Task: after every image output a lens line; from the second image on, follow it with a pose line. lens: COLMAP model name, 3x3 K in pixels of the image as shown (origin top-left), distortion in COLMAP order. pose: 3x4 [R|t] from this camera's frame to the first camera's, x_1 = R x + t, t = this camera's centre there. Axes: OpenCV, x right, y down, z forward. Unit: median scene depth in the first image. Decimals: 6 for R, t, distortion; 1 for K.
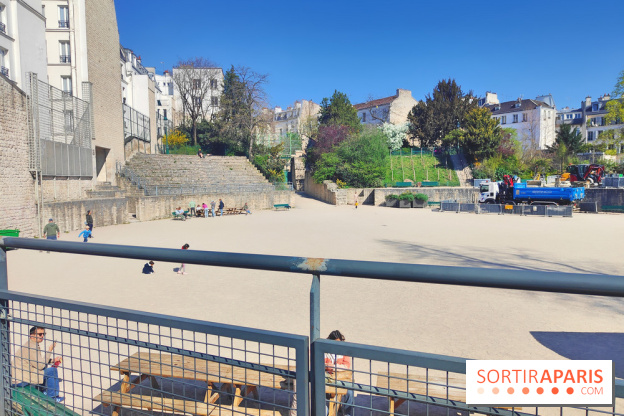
lens RADIAL K [[422.6, 0, 294.1], [0, 422.6, 208.5], [0, 0, 1]] dist [-0.025587, -0.001366]
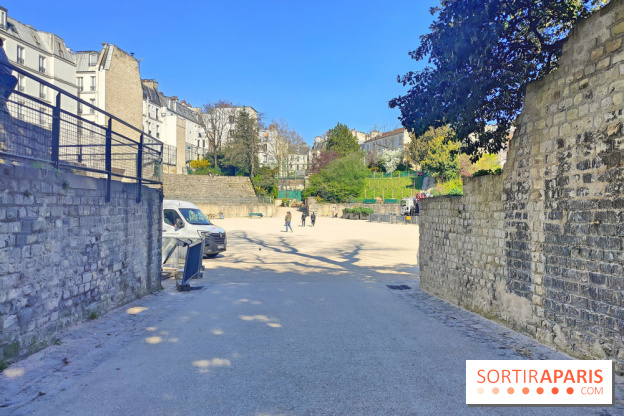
lens RADIAL K [[422.6, 0, 294.1], [0, 422.6, 208.5], [0, 0, 1]] dist [-0.025587, -0.001366]
pose [[0.961680, 0.028144, -0.272725, 0.372032], [-0.044832, 0.997471, -0.055150, 0.035228], [0.270483, 0.065264, 0.960510, -0.168533]]
